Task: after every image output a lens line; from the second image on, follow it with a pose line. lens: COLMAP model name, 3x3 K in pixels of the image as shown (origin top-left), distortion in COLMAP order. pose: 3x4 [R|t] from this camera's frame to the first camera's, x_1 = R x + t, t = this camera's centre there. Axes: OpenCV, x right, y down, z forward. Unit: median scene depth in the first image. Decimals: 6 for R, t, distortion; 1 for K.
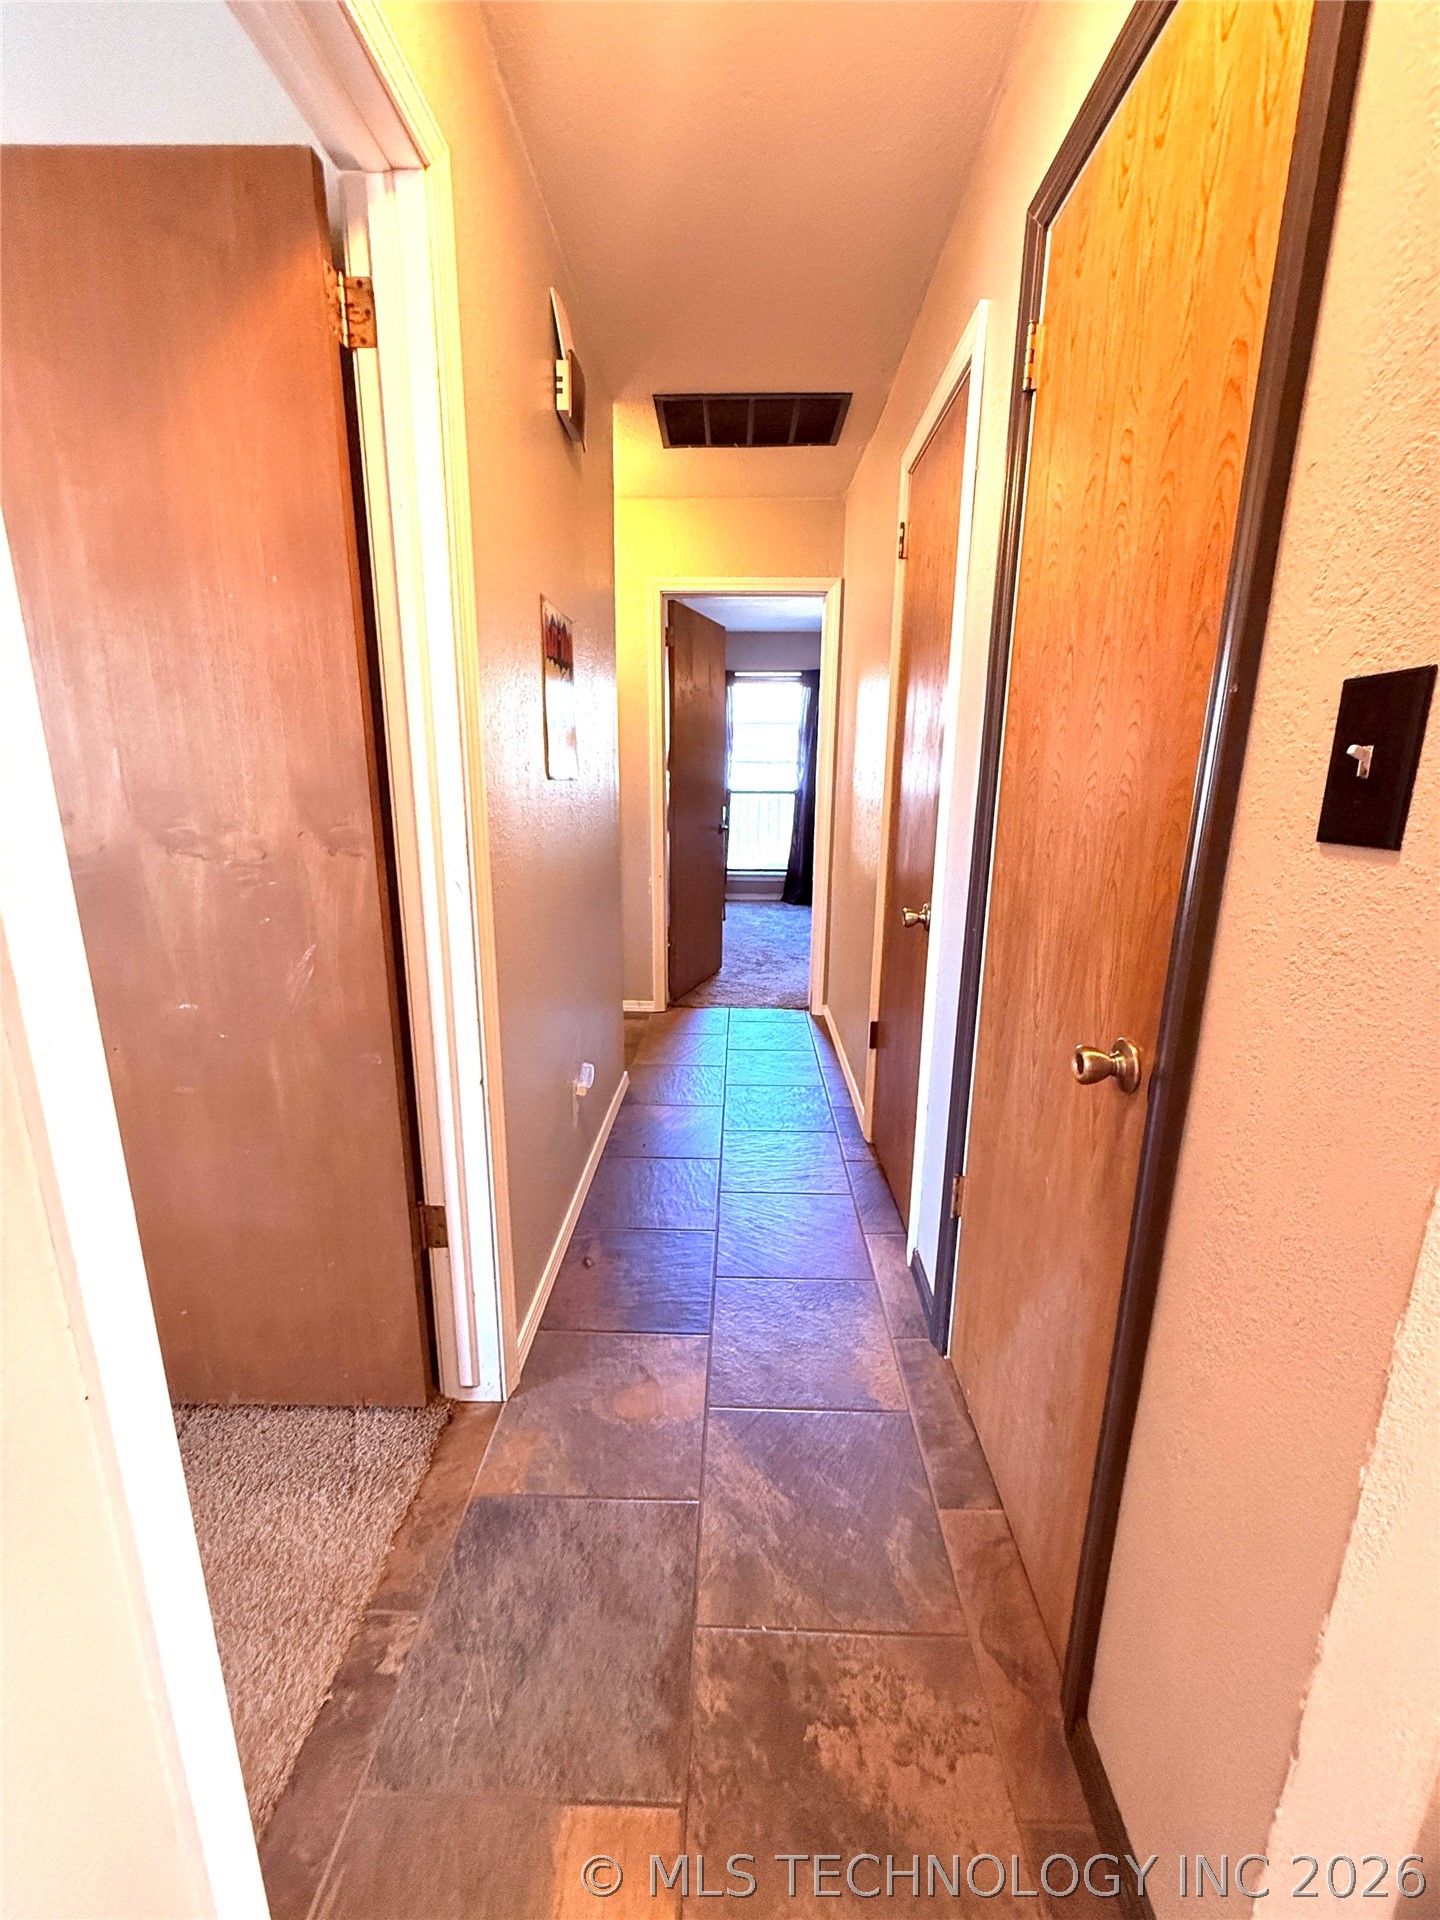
lens RADIAL K [[772.2, 0, 718.7], [0, 772.2, 957.8], [0, 0, 1]] dist [-0.001127, 0.000692]
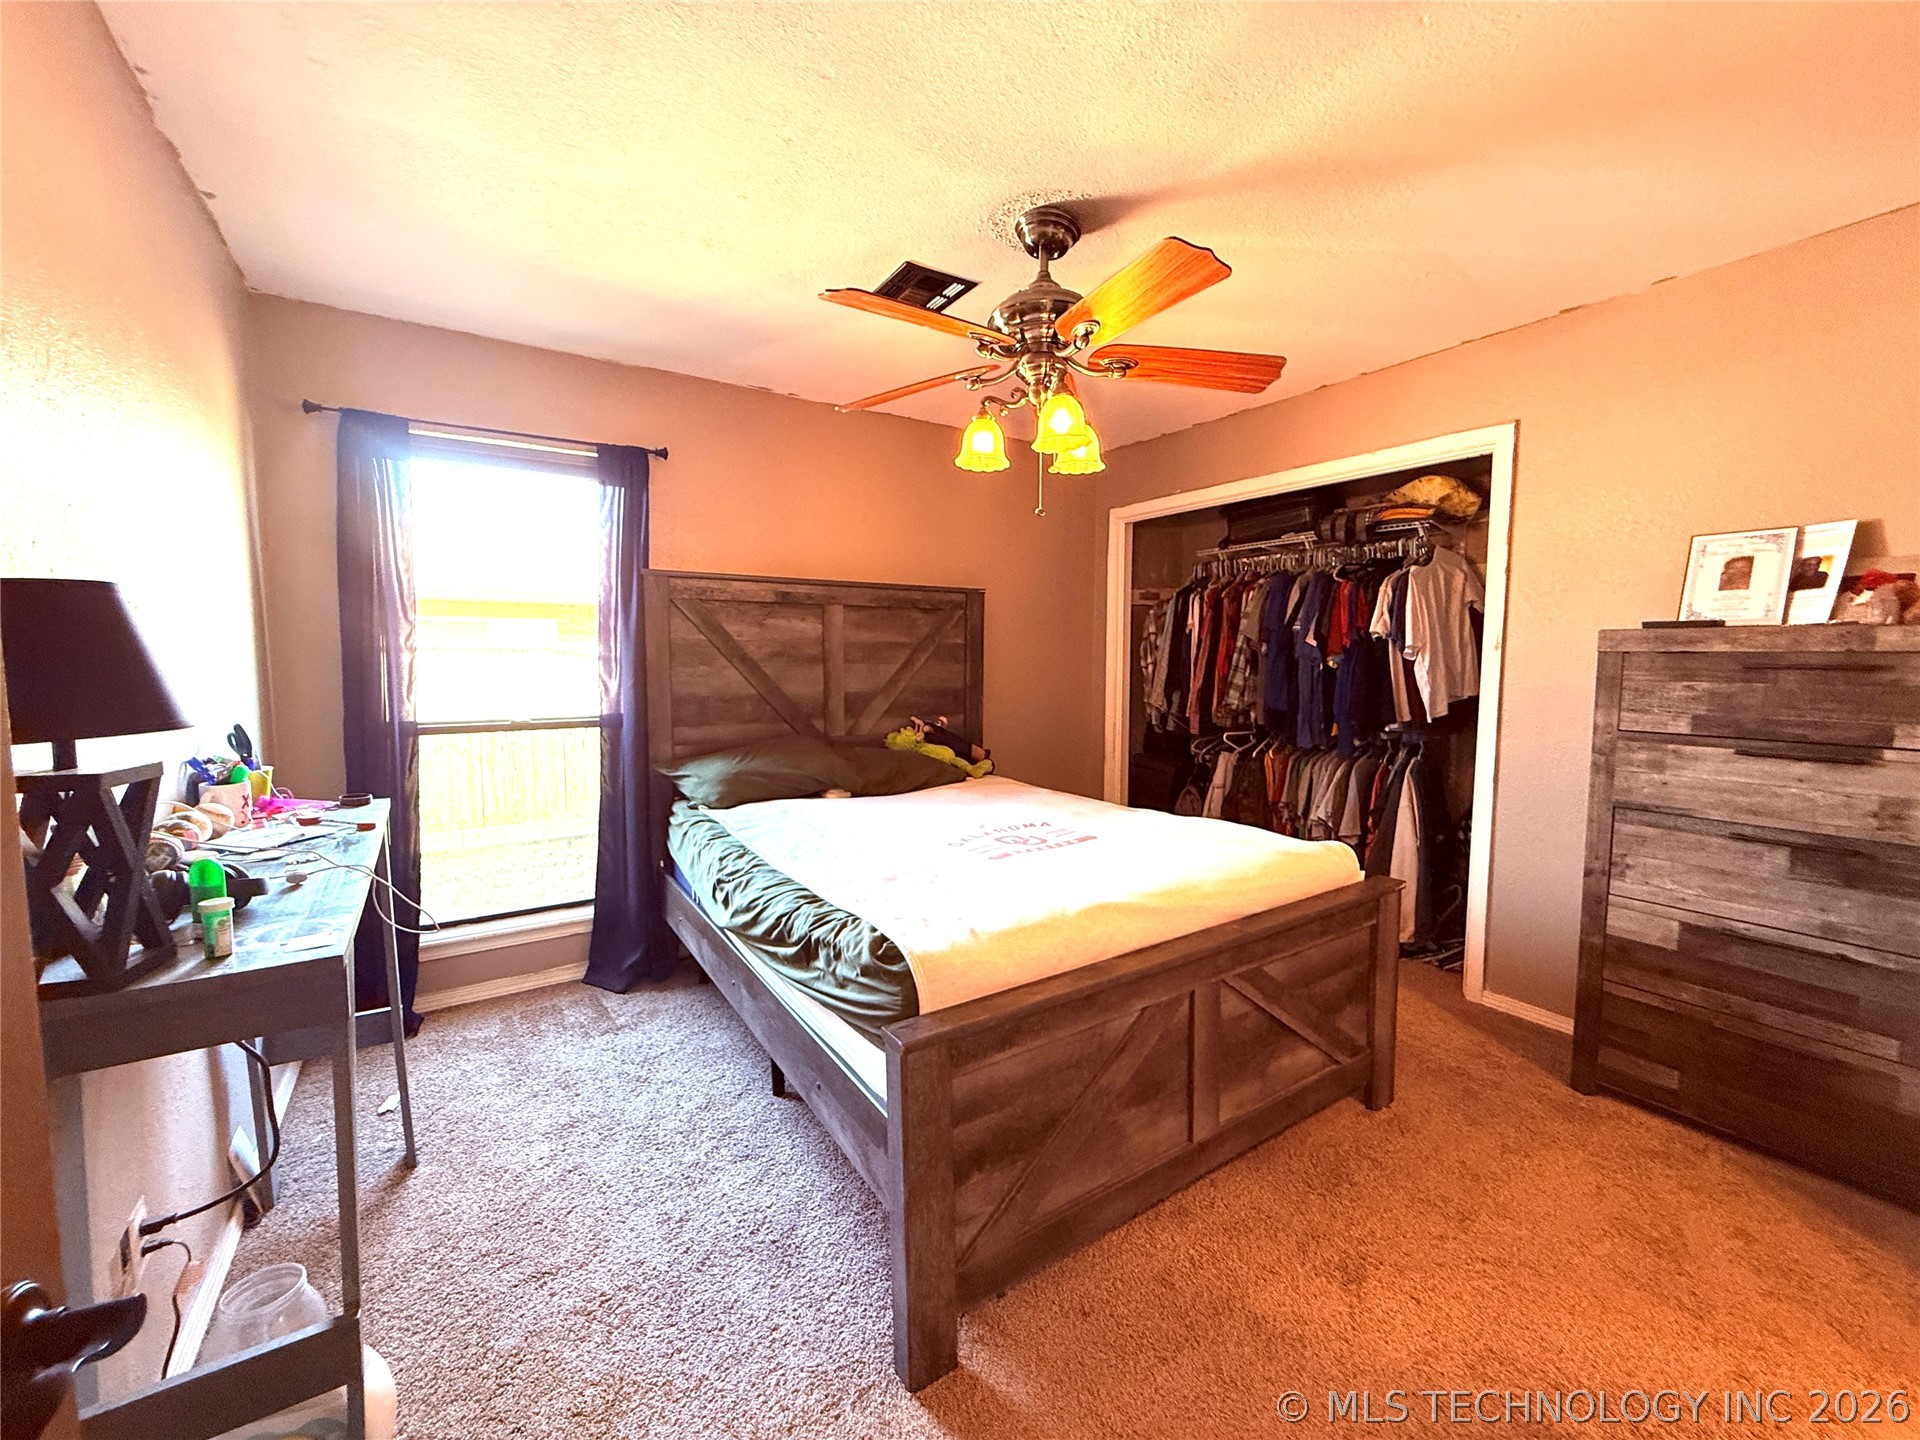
lens RADIAL K [[772.2, 0, 975.9], [0, 772.2, 718.0], [0, 0, 1]] dist [-0.001127, 0.000692]
pose [[0.811322, -0.058261, 0.581689, 0.018744], [0.145011, 0.983980, -0.103703, -0.140986], [-0.566328, 0.168488, 0.806774, 0.528418]]
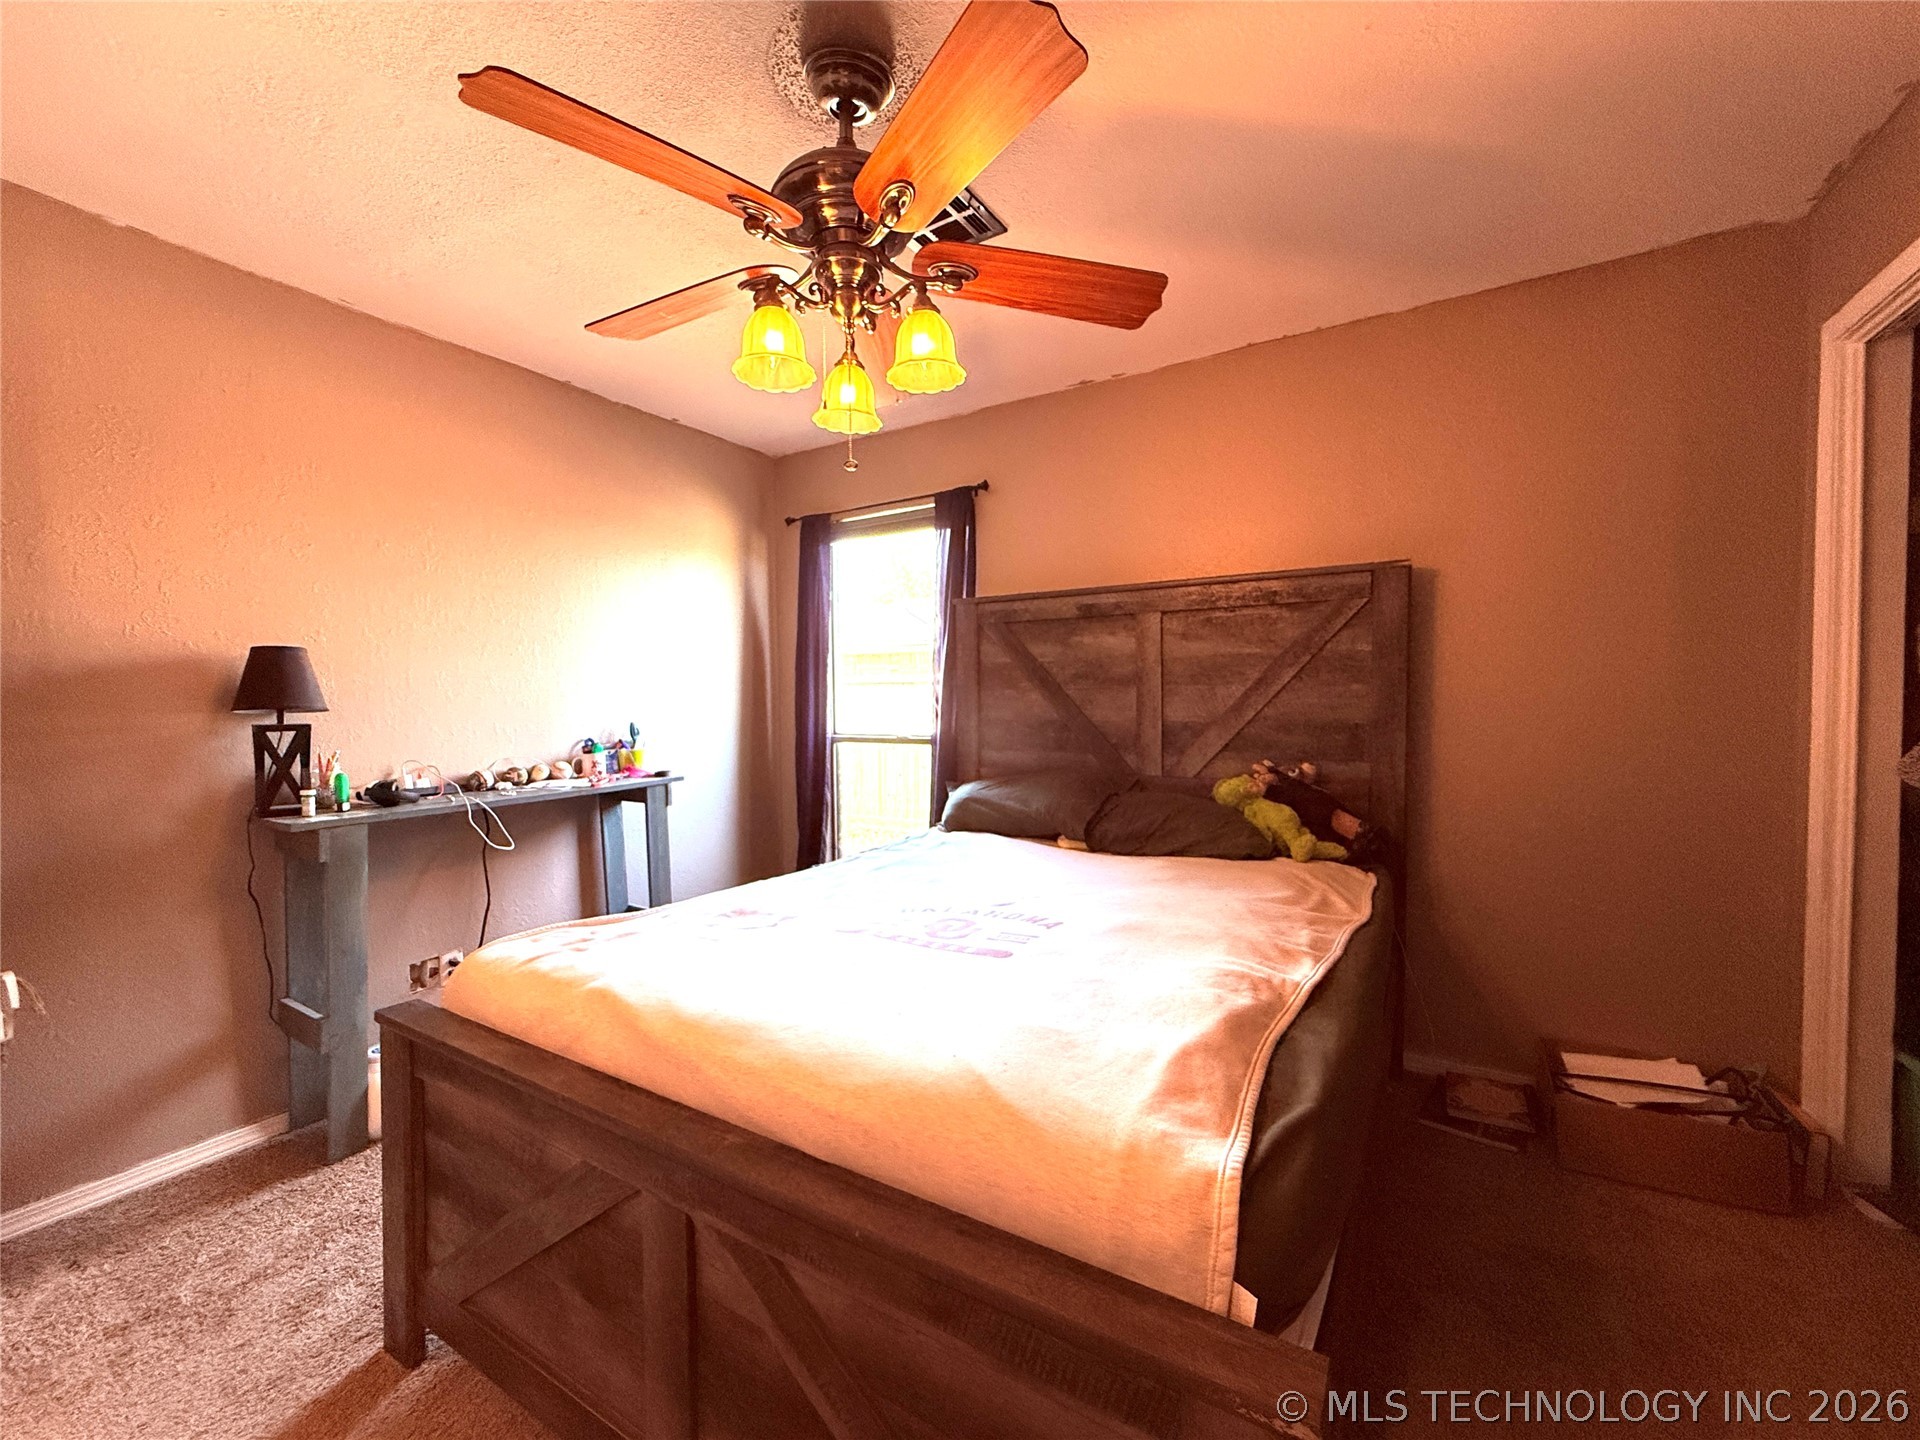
lens RADIAL K [[772.2, 0, 947.8], [0, 772.2, 717.4], [0, 0, 1]] dist [-0.001127, 0.000692]
pose [[0.862366, -0.005466, -0.506256, 0.354687], [-0.102108, 0.977517, -0.184487, -0.139141], [0.495882, 0.210788, 0.842419, 0.589991]]
